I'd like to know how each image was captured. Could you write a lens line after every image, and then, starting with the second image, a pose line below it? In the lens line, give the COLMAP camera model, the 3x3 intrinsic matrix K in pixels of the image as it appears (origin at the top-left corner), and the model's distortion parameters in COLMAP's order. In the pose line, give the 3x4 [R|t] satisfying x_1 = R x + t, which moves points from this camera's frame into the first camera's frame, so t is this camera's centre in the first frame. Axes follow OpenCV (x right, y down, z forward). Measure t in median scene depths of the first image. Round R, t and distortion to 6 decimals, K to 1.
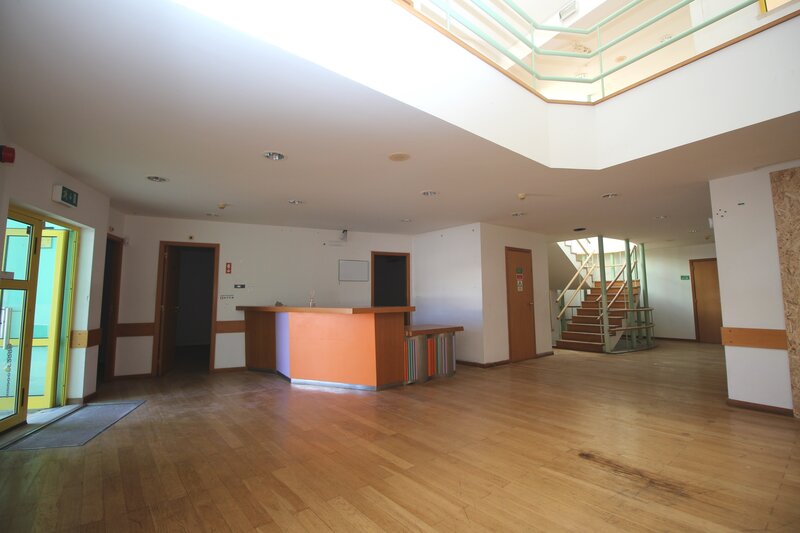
lens RADIAL K [[370.7, 0, 400.2], [0, 370.7, 265.2], [0, 0, 1]] dist [-0.014534, -0.004643]
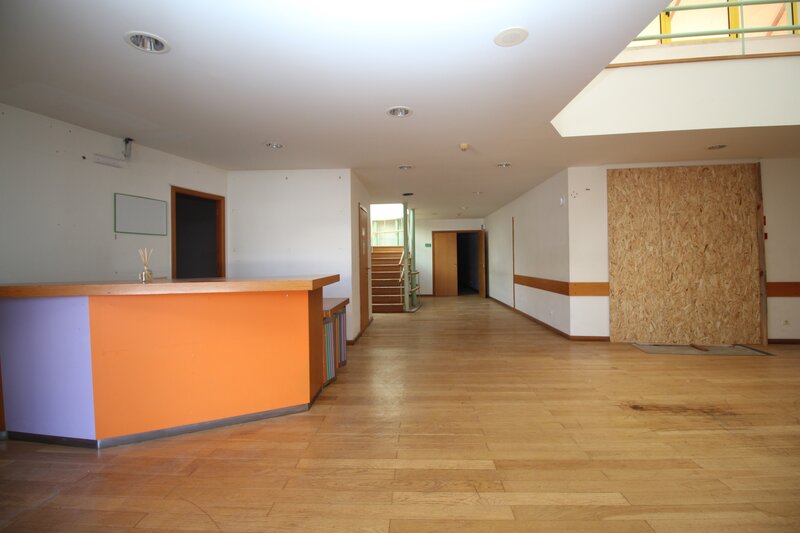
lens RADIAL K [[370.7, 0, 401.4], [0, 370.7, 260.9], [0, 0, 1]] dist [-0.014534, -0.004643]
pose [[0.661847, -0.003877, 0.749629, -0.567432], [-0.056795, 0.996853, 0.055301, 0.060240], [-0.747484, -0.079176, 0.659544, 0.654730]]
